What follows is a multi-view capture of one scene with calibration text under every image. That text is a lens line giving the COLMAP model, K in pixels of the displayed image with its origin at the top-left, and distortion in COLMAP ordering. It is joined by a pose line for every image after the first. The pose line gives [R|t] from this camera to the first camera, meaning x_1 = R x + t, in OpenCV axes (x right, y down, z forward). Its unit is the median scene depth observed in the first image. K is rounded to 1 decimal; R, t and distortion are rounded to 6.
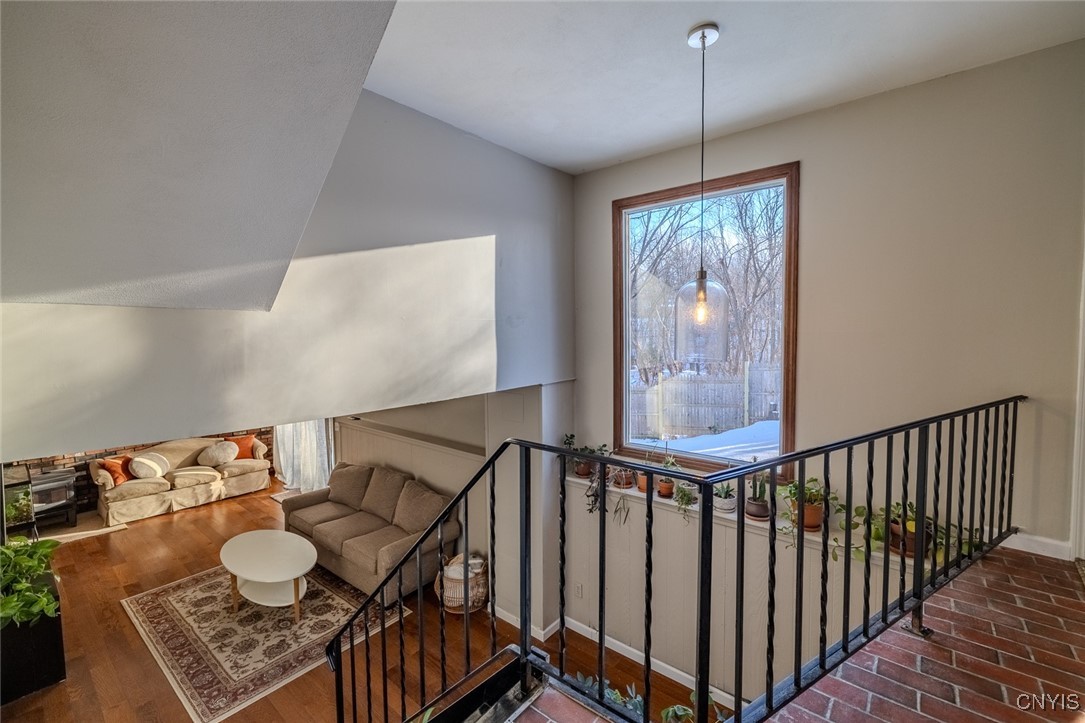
lens RADIAL K [[455.3, 0, 538.8], [0, 455.3, 361.1], [0, 0, 1]] dist [-0.003600, 0.001302]
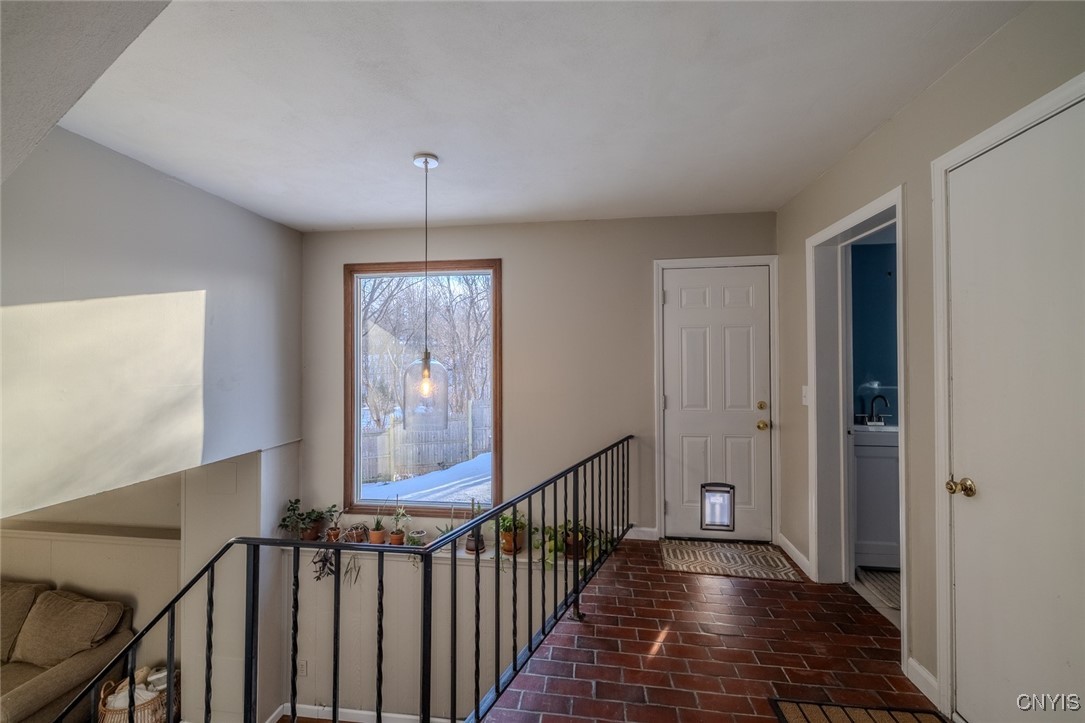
lens RADIAL K [[455.3, 0, 537.0], [0, 455.3, 355.9], [0, 0, 1]] dist [-0.003600, 0.001302]
pose [[0.842576, 0.017239, 0.538301, -0.025871], [0.023763, 0.997324, -0.069134, -0.073523], [-0.538052, 0.071042, 0.839912, -0.107708]]
